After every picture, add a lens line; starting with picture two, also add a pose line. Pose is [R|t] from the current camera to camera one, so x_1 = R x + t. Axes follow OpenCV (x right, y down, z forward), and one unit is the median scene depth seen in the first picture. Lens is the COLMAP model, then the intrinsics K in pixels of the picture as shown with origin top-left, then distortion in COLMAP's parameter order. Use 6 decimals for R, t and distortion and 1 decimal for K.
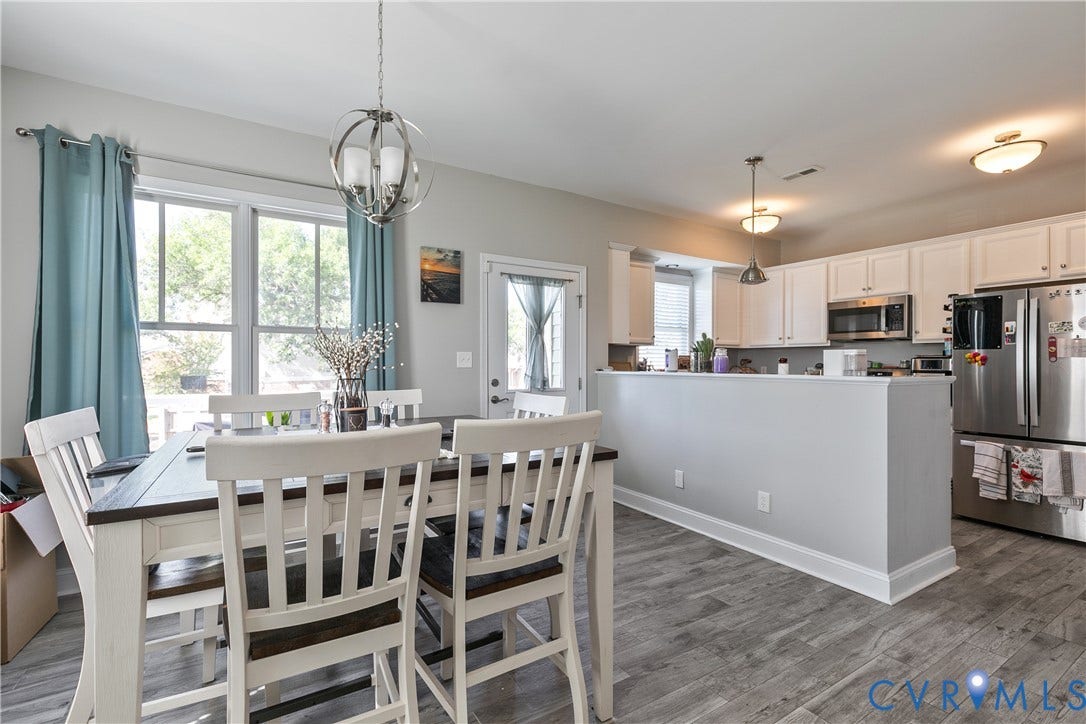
lens RADIAL K [[490.9, 0, 548.3], [0, 490.9, 365.0], [0, 0, 1]] dist [0.004940, -0.001223]
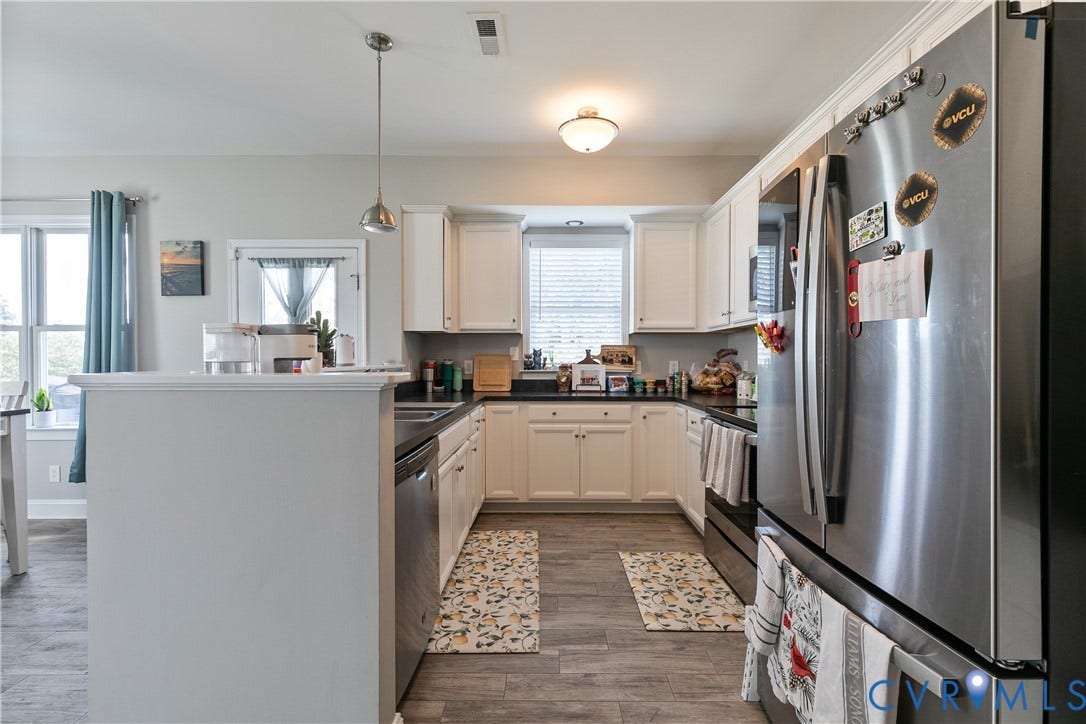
lens RADIAL K [[490.9, 0, 546.3], [0, 490.9, 362.5], [0, 0, 1]] dist [0.004940, -0.001223]
pose [[0.846249, -0.000747, -0.532787, 0.884553], [0.001486, 0.999998, 0.000959, 0.008271], [0.532786, -0.001603, 0.846249, 0.521546]]
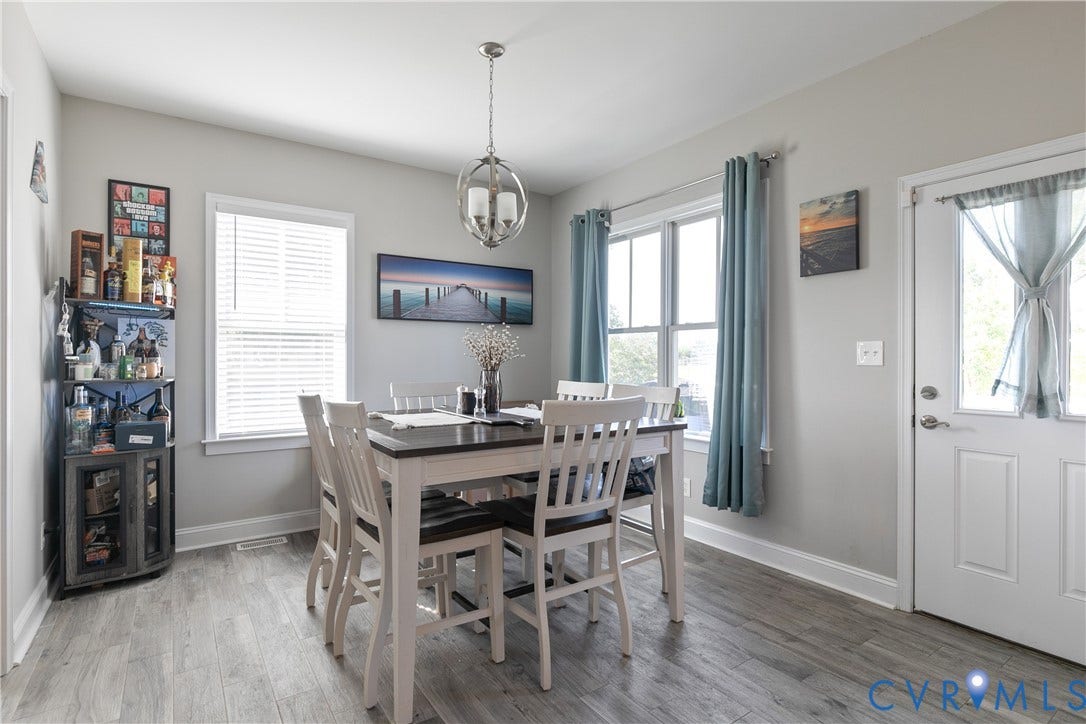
lens RADIAL K [[539.6, 0, 545.5], [0, 539.6, 359.4], [0, 0, 1]] dist [-0.006762, 0.001646]
pose [[0.044330, 0.002477, -0.999014, 0.511266], [-0.004725, 0.999986, 0.002270, -0.002513], [0.999006, 0.004620, 0.044341, 0.529790]]
